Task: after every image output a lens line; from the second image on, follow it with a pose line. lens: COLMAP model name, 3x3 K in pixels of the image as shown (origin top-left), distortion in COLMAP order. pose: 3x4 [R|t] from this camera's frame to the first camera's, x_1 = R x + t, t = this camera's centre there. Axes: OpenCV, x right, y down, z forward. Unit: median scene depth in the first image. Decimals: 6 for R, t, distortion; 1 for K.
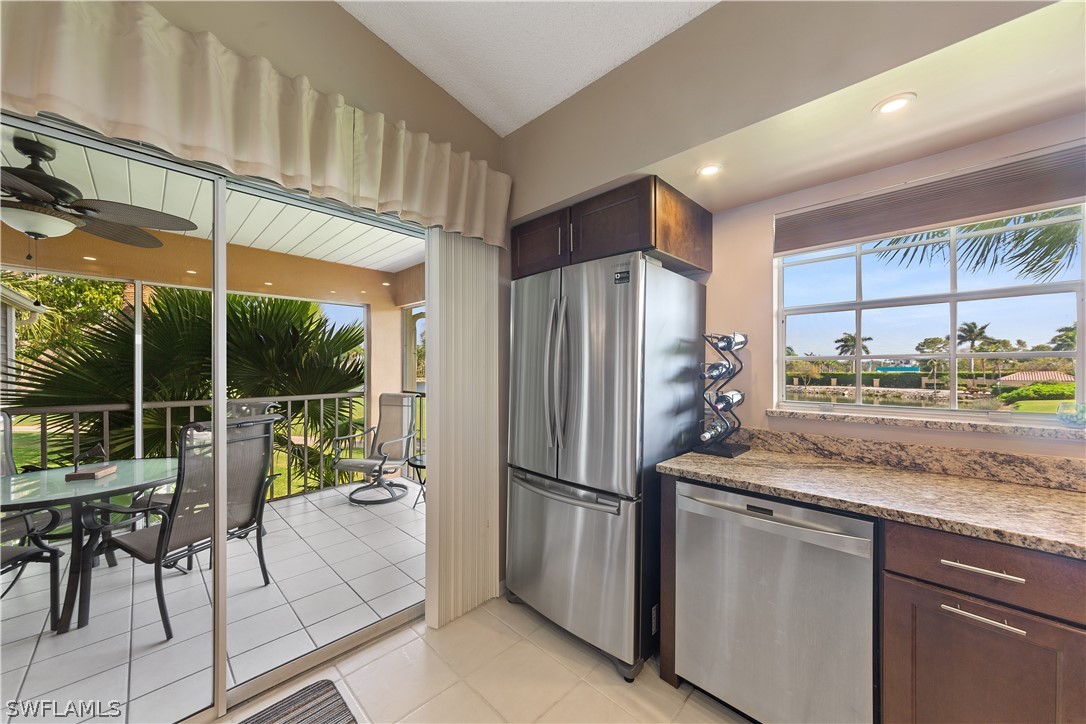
lens RADIAL K [[389.9, 0, 540.9], [0, 389.9, 369.1], [0, 0, 1]] dist [0.000132, 0.000094]
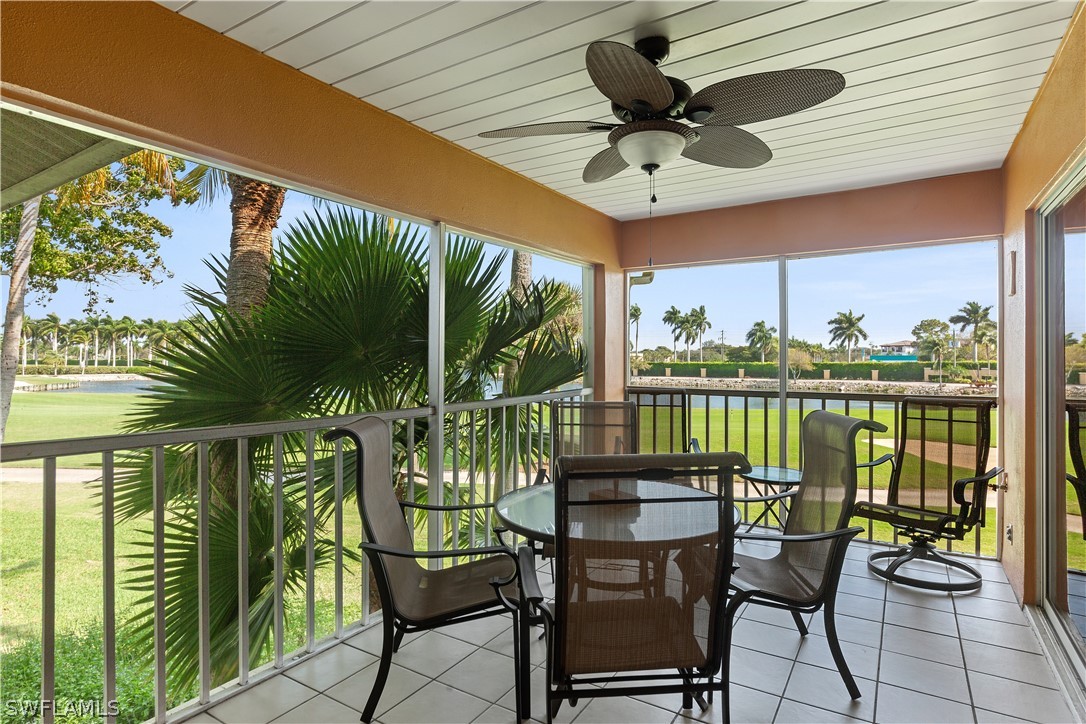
lens RADIAL K [[569.3, 0, 543.0], [0, 569.3, 362.0], [0, 0, 1]] dist [-0.000319, 0.000037]
pose [[0.978424, -0.002696, 0.206588, -1.041300], [0.001526, 0.999982, 0.005819, 0.005487], [-0.206600, -0.005378, 0.978411, 0.001908]]
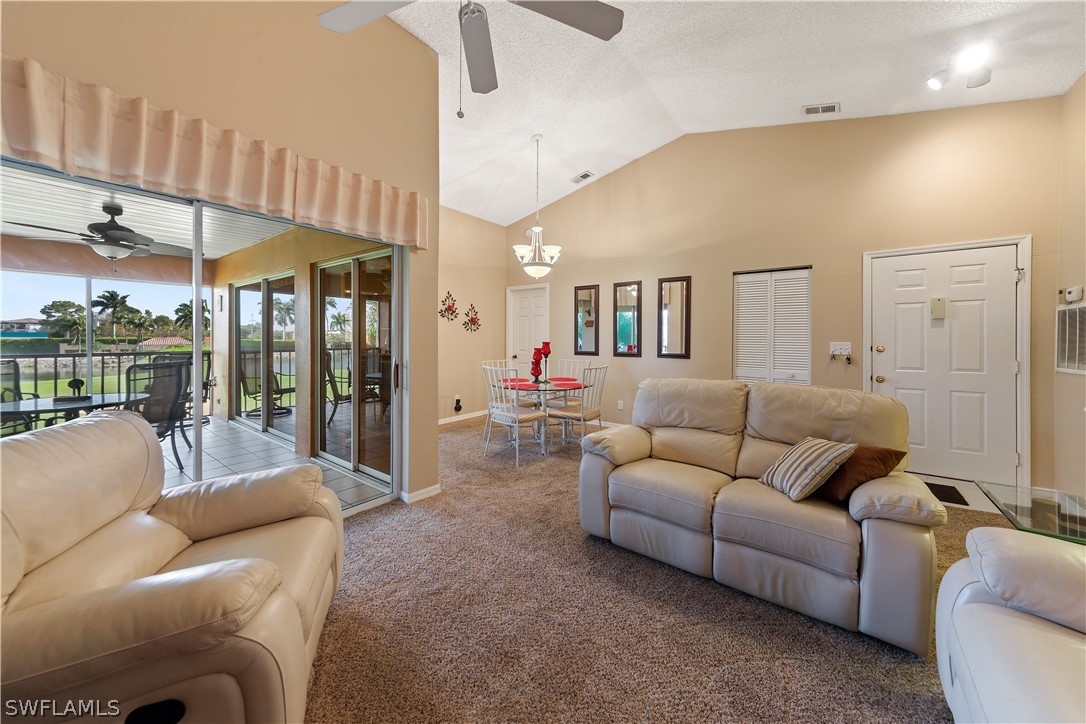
lens RADIAL K [[391.9, 0, 543.3], [0, 391.9, 337.6], [0, 0, 1]] dist [-0.000096, 0.003988]
pose [[-0.124601, -0.001169, 0.992206, -2.058237], [-0.004869, 0.999988, 0.000567, 0.011377], [-0.992195, -0.004761, -0.124606, -0.474463]]
